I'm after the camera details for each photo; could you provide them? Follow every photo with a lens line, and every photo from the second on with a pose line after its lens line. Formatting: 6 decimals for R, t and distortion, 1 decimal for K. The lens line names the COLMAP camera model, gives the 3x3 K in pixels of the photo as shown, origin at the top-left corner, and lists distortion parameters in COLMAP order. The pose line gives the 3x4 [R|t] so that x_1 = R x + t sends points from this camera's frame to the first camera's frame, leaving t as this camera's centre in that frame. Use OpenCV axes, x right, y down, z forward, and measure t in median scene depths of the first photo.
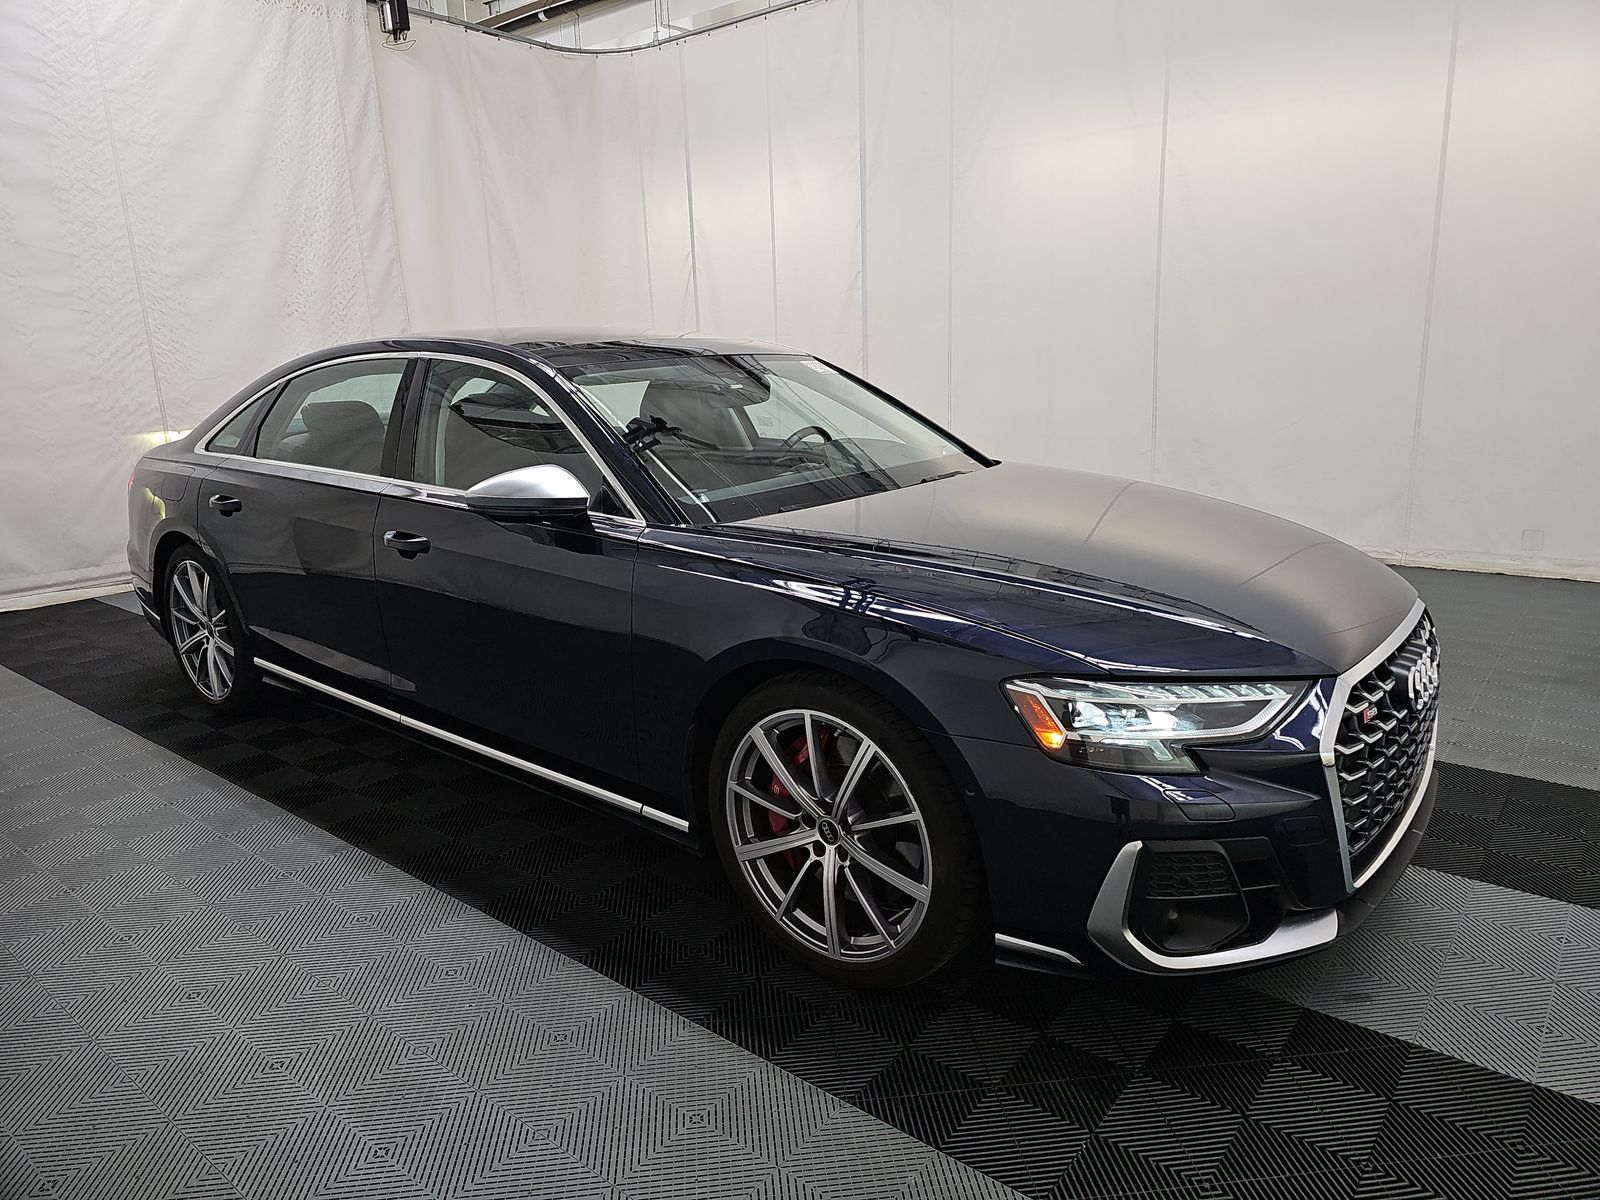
lens RADIAL K [[1068.5, 0, 800.0], [0, 1068.5, 600.0], [0, 0, 1]] dist [0.022488, -0.026256]
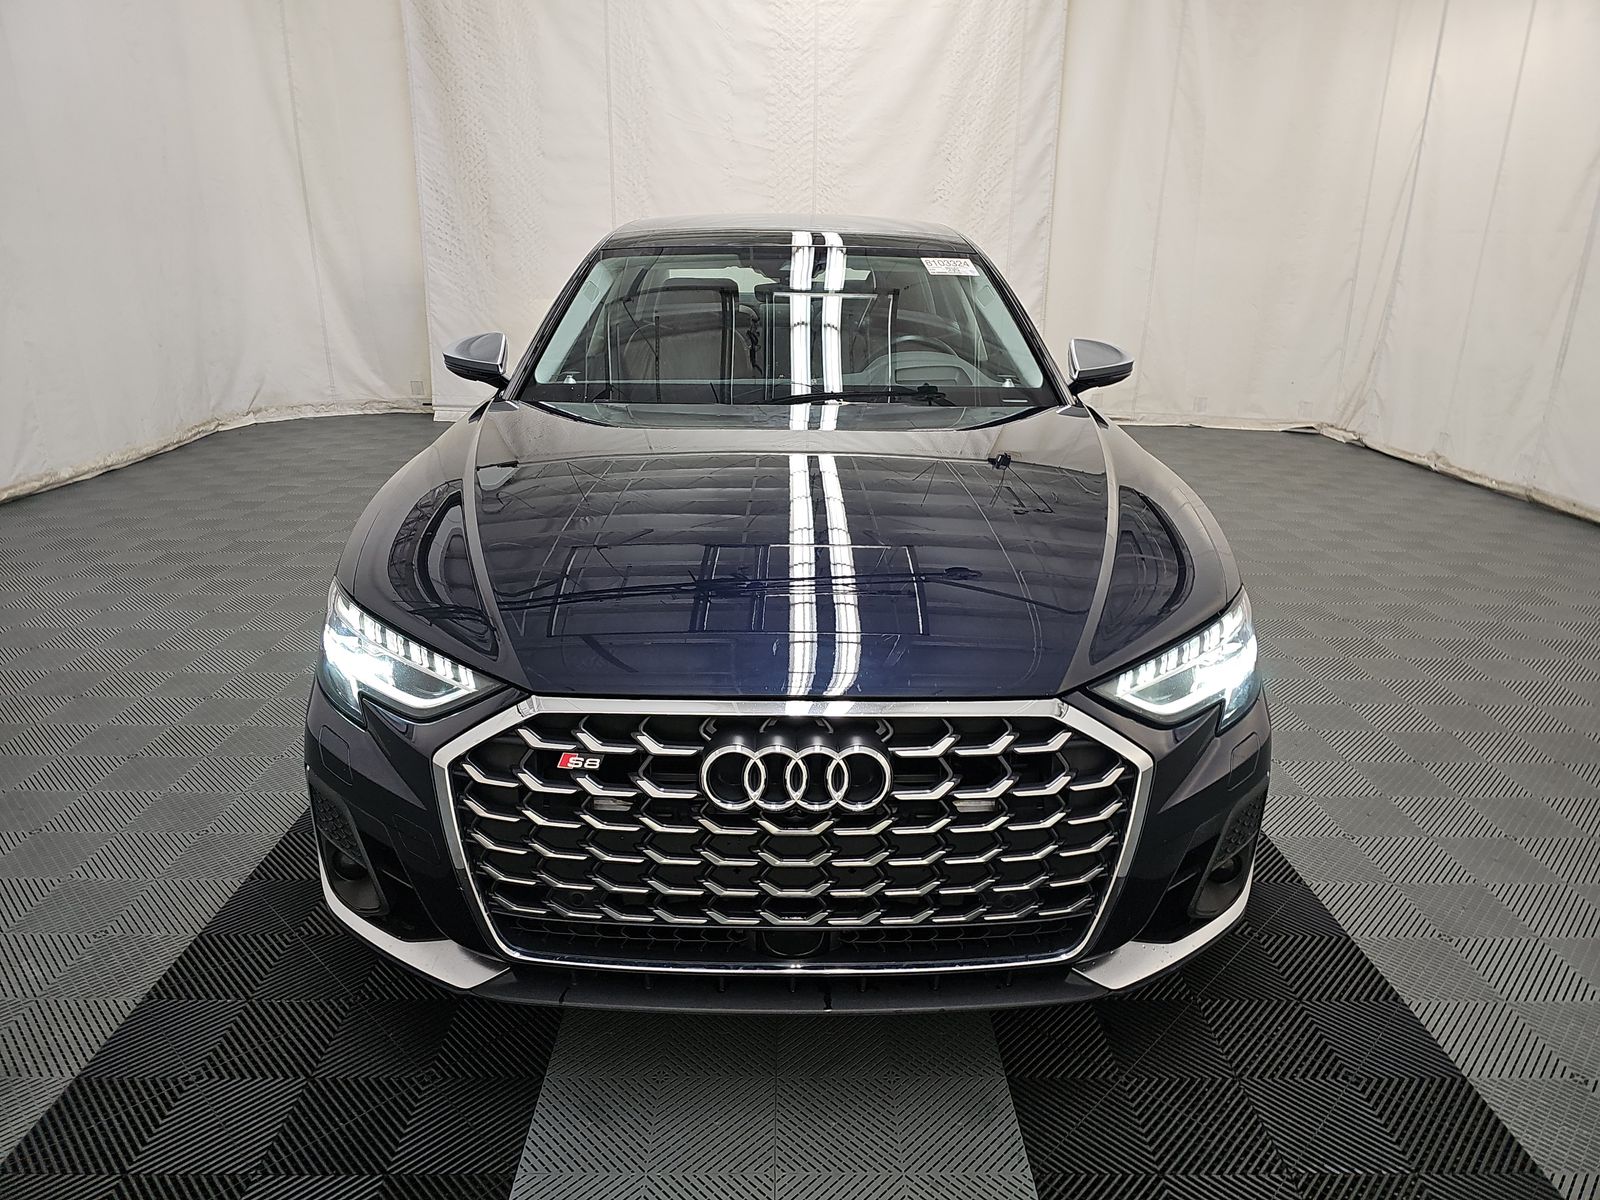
lens RADIAL K [[1081.0, 0, 802.2], [0, 1081.0, 617.0], [0, 0, 1]] dist [-0.003958, -0.005316]
pose [[0.635242, 0.283992, -0.718204, 0.382667], [-0.204593, 0.958594, 0.198087, -0.058192], [0.744721, 0.021106, 0.667042, 0.202698]]
